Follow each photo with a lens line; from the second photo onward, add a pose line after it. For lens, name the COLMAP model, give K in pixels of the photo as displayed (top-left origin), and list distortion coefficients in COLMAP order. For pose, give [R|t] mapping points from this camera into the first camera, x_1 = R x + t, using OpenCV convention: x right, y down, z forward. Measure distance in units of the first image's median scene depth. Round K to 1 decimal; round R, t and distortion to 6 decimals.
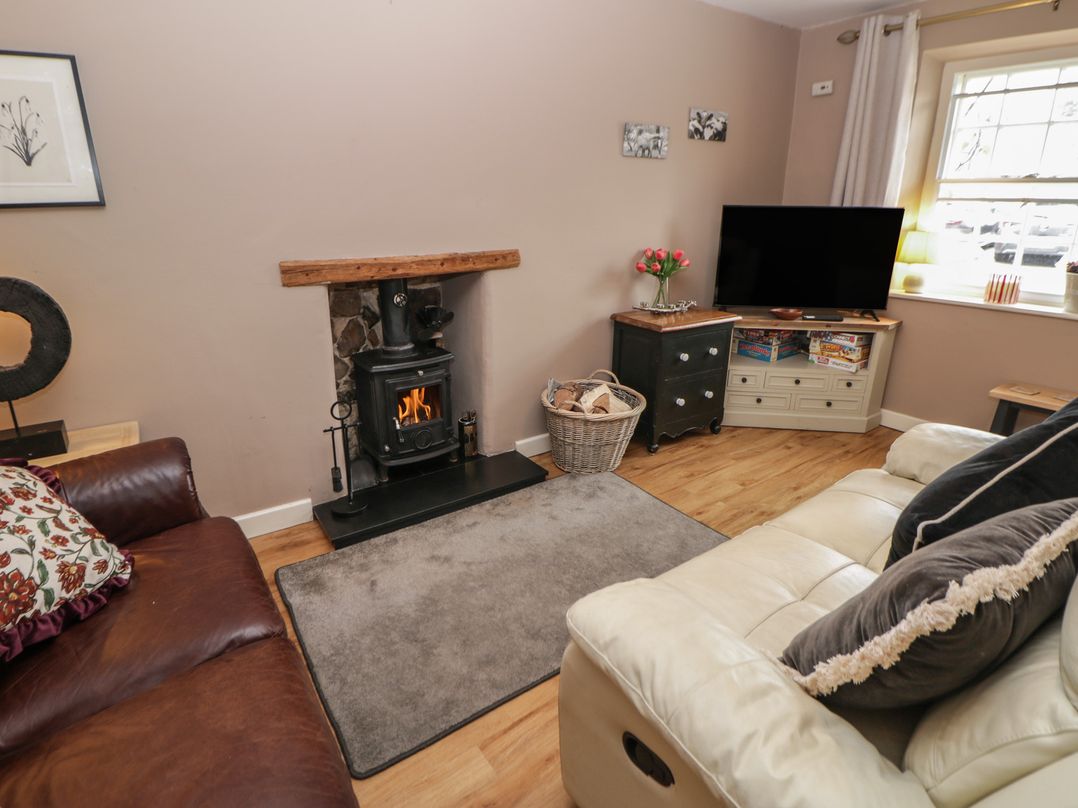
lens RADIAL K [[571.5, 0, 542.8], [0, 571.5, 378.1], [0, 0, 1]] dist [-0.002397, -0.013070]
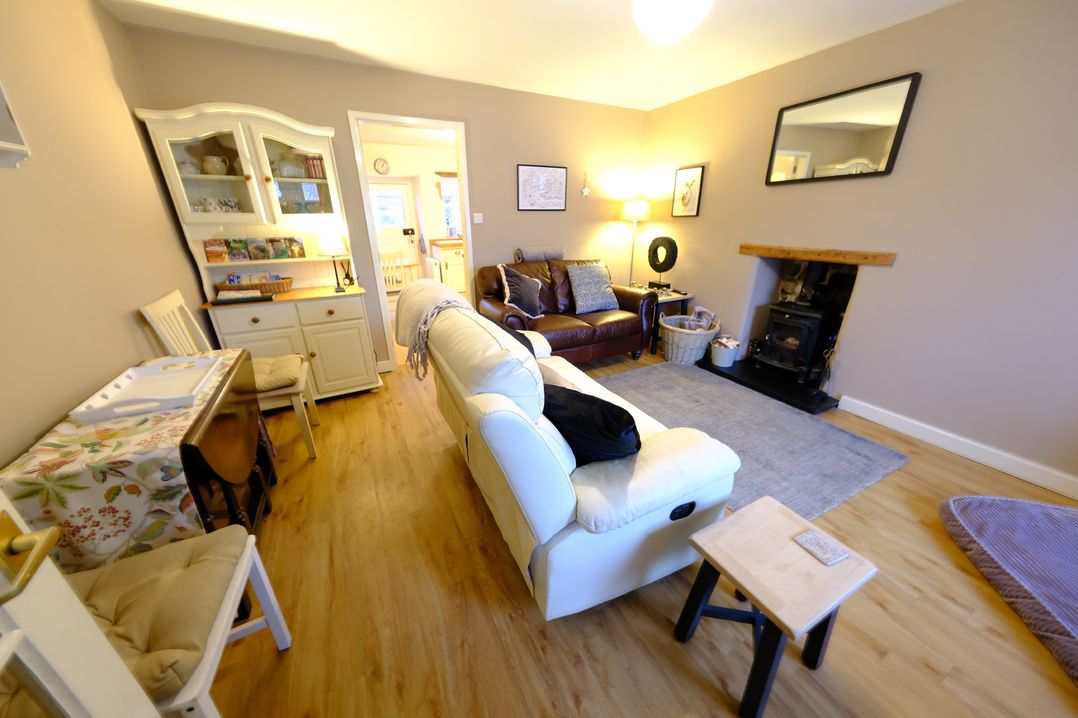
lens RADIAL K [[364.7, 0, 543.4], [0, 364.7, 370.8], [0, 0, 1]] dist [-0.007951, -0.000092]
pose [[-0.126968, 0.389761, -0.912122, 0.959035], [-0.280590, 0.867892, 0.409919, -0.110867], [0.951393, 0.307979, -0.000832, 0.335944]]
